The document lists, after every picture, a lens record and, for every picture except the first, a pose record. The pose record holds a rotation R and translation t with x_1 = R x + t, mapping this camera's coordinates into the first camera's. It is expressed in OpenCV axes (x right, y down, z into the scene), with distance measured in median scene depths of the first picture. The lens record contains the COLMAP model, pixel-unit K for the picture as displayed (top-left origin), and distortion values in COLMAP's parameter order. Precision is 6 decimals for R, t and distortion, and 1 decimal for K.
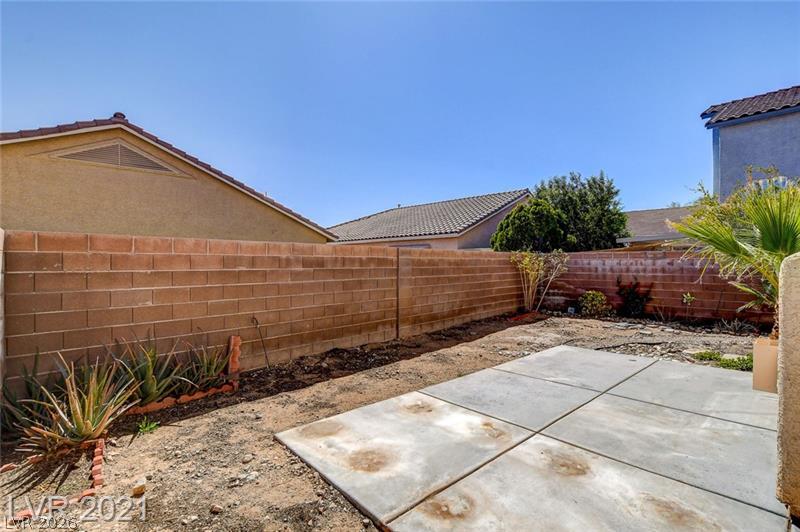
lens RADIAL K [[371.2, 0, 395.1], [0, 371.2, 266.0], [0, 0, 1]] dist [-0.005560, -0.000393]
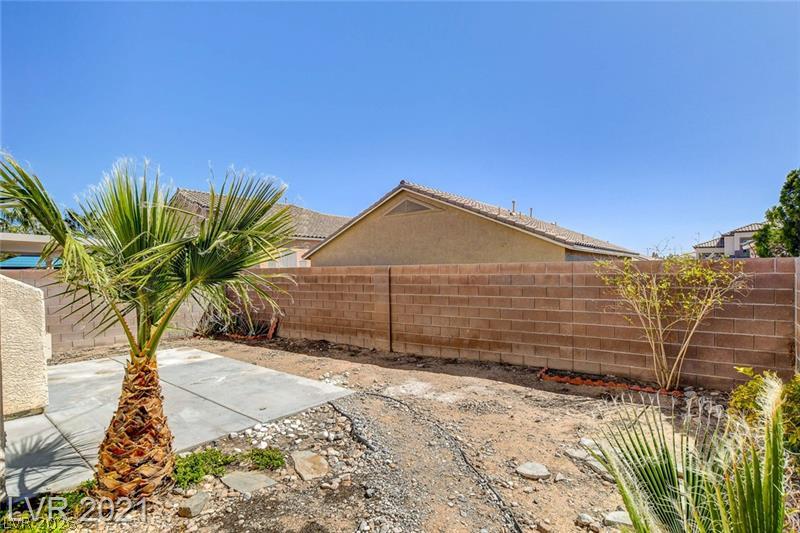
lens RADIAL K [[408.7, 0, 398.1], [0, 408.7, 269.4], [0, 0, 1]] dist [-0.001158, -0.000016]
pose [[0.169140, -0.004682, -0.985581, 1.111050], [0.002957, 0.999987, -0.004243, -0.031481], [0.985588, -0.002197, 0.169151, 0.787068]]
